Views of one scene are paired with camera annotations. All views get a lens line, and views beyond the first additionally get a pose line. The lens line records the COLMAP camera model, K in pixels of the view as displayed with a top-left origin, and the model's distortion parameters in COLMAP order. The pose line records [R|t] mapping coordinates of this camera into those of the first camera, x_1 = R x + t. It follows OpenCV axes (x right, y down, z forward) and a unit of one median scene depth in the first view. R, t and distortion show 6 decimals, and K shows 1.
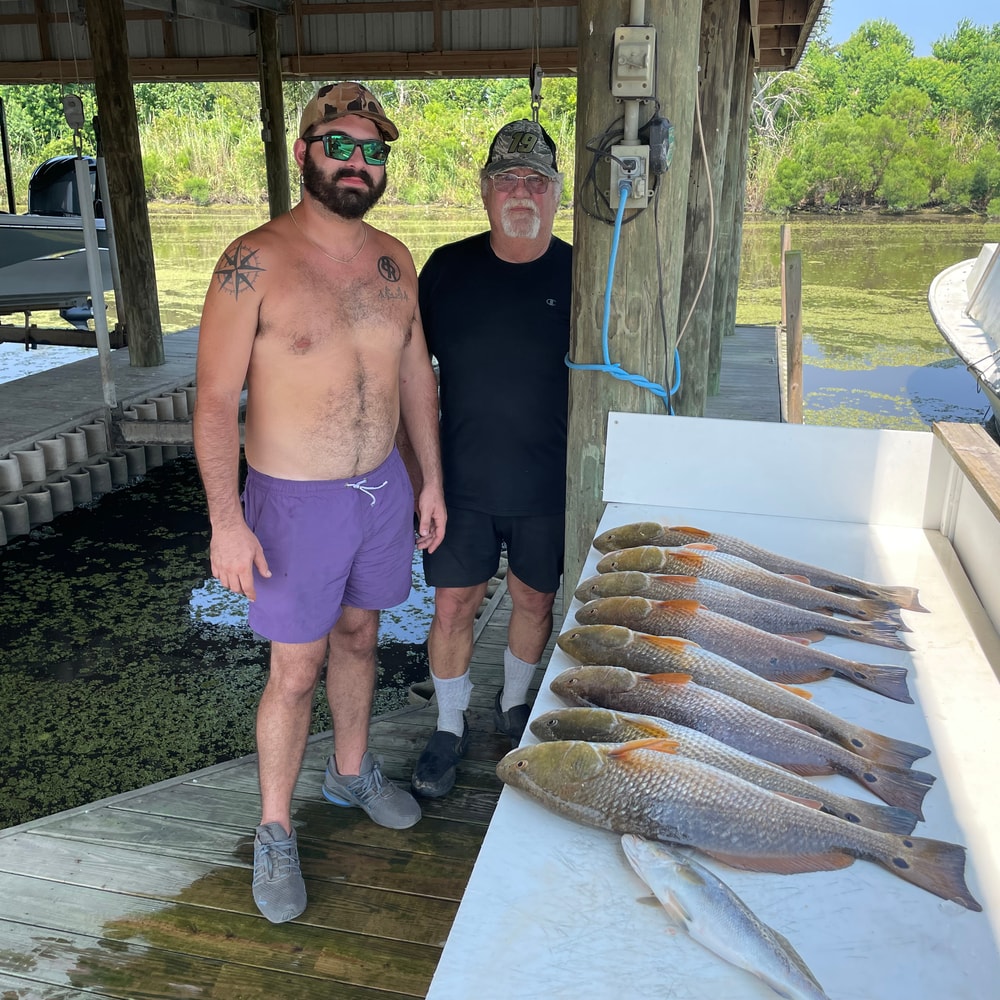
lens RADIAL K [[1025.0, 0, 500.0], [0, 1025.0, 500.0], [0, 0, 1]] dist [0.053366, -0.016700]
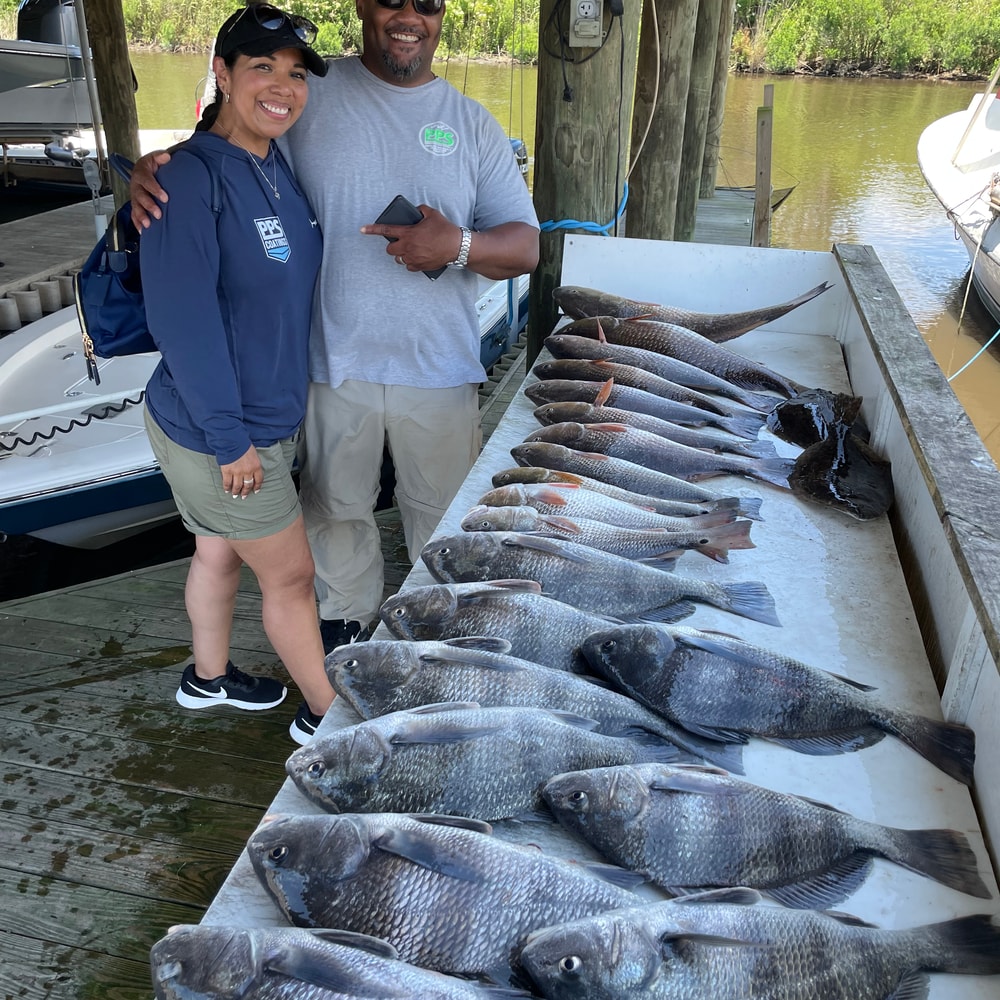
lens RADIAL K [[1017.9, 0, 500.0], [0, 1017.9, 500.0], [0, 0, 1]] dist [0.074704, -0.077533]
pose [[0.999692, 0.016108, 0.018871, 0.015296], [-0.018323, 0.992140, 0.123786, 0.070378], [-0.016729, -0.124094, 0.992129, -0.182763]]
